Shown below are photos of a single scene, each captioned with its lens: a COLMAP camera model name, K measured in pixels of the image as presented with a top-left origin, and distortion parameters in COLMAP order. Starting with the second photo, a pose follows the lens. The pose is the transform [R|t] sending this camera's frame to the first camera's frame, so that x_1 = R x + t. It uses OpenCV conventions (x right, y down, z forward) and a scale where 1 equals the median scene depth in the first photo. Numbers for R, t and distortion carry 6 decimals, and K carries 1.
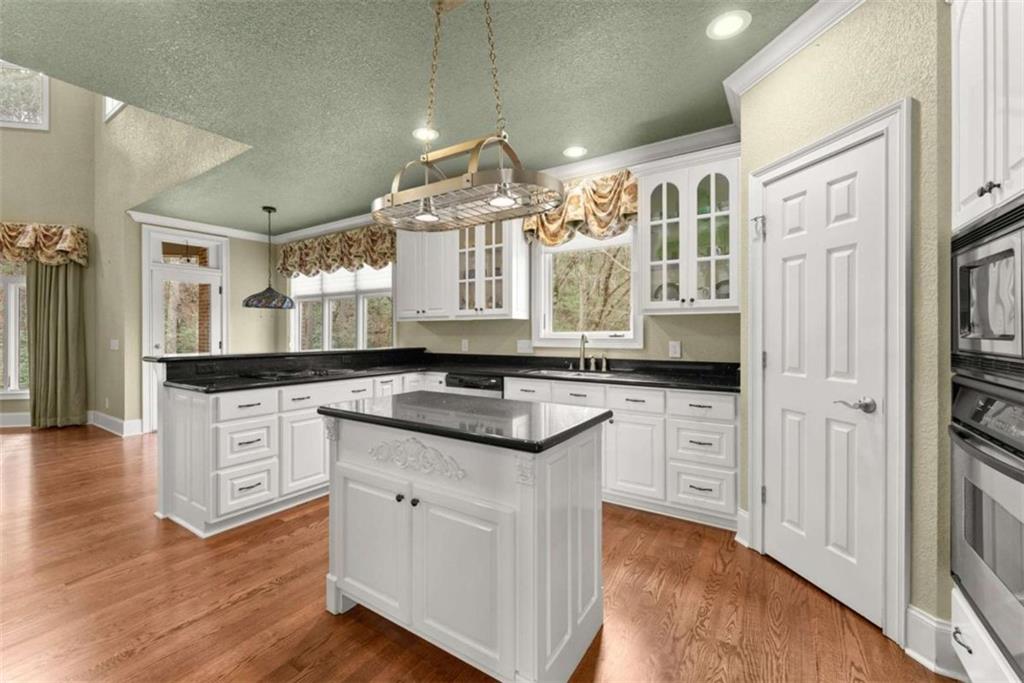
lens RADIAL K [[413.6, 0, 502.6], [0, 413.6, 334.6], [0, 0, 1]] dist [-0.003365, 0.000031]
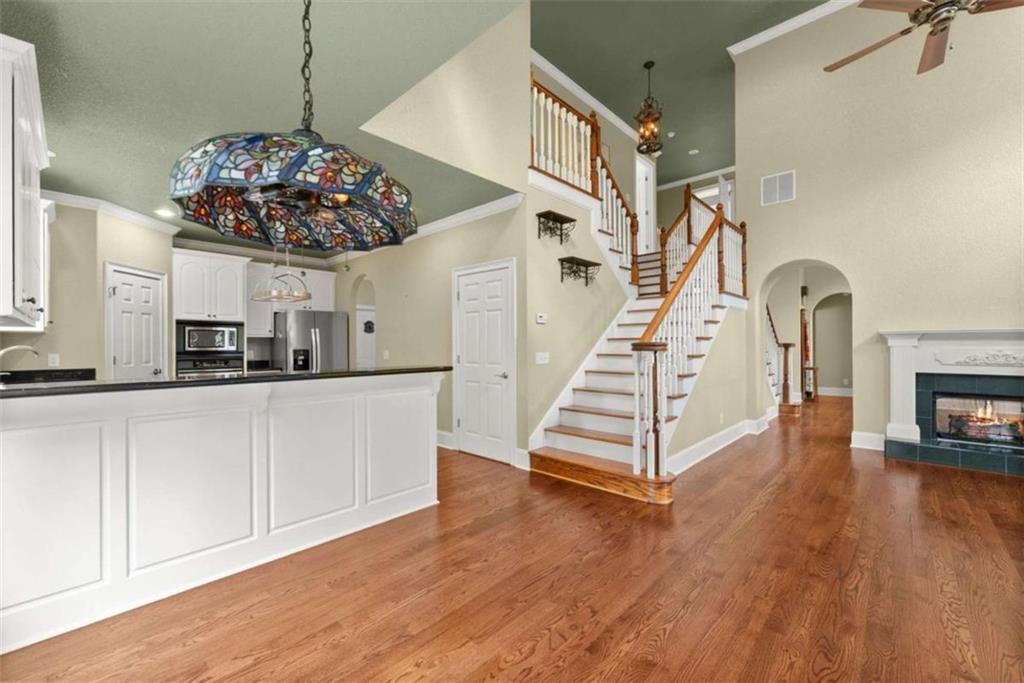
lens RADIAL K [[413.6, 0, 511.5], [0, 413.6, 343.1], [0, 0, 1]] dist [-0.003365, 0.000031]
pose [[-0.986164, 0.005554, 0.165682, -0.696688], [0.005244, 0.999984, -0.002305, -0.003048], [-0.165692, -0.001405, -0.986176, 1.180192]]
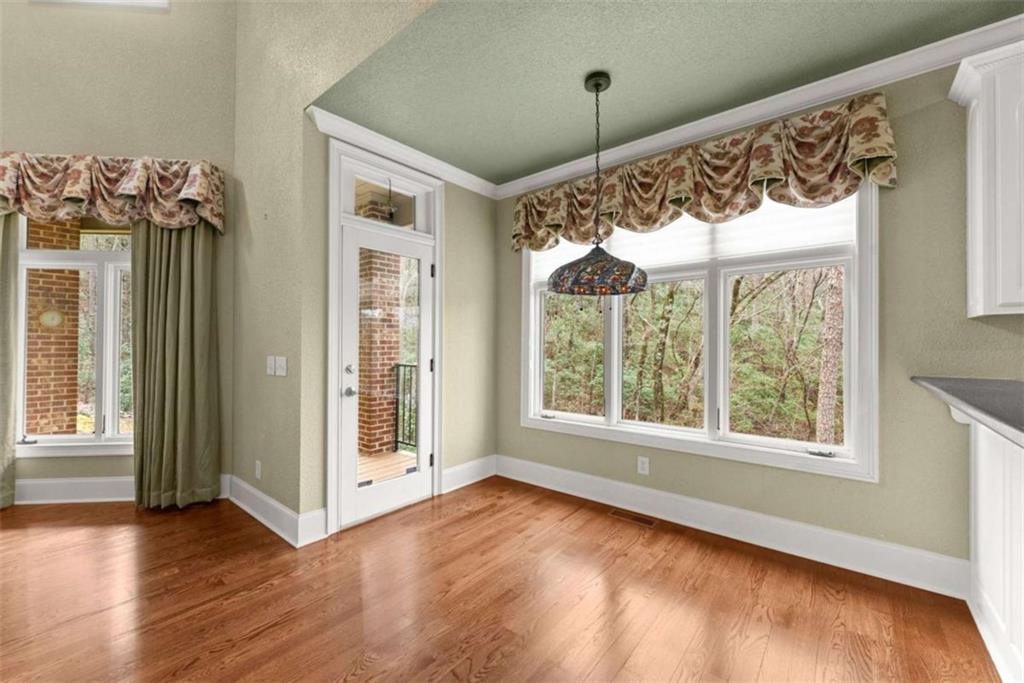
lens RADIAL K [[413.6, 0, 510.7], [0, 413.6, 341.7], [0, 0, 1]] dist [-0.003365, 0.000031]
pose [[0.994025, 0.000000, -0.109151, -0.601815], [-0.001376, 0.999921, -0.012526, -0.001099], [0.109143, 0.012601, 0.993946, 0.515925]]
